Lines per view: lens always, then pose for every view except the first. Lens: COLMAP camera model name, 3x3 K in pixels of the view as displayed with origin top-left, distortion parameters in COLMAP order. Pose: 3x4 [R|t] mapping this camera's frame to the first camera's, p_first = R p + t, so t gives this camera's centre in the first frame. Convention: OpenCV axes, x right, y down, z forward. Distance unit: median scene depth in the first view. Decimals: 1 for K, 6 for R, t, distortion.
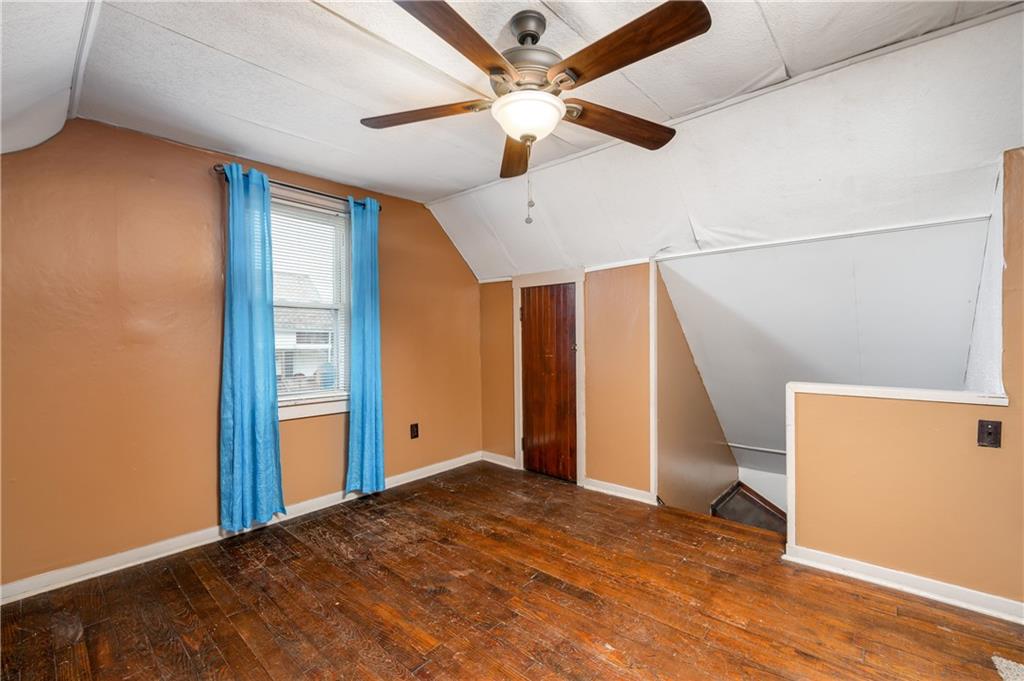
lens RADIAL K [[430.0, 0, 509.8], [0, 430.0, 338.1], [0, 0, 1]] dist [-0.001511, -0.000451]
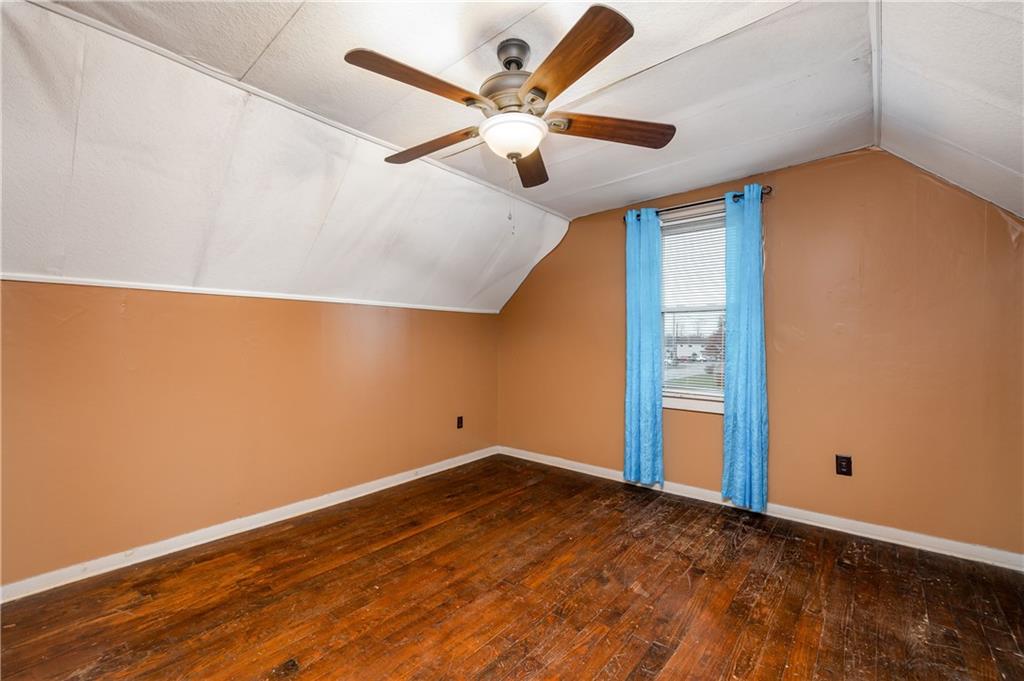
lens RADIAL K [[430.0, 0, 531.9], [0, 430.0, 340.2], [0, 0, 1]] dist [-0.001511, -0.000451]
pose [[0.045595, 0.005577, -0.998944, 0.681522], [0.000284, 0.999984, 0.005596, -0.003404], [0.998960, -0.000539, 0.045593, 0.605754]]
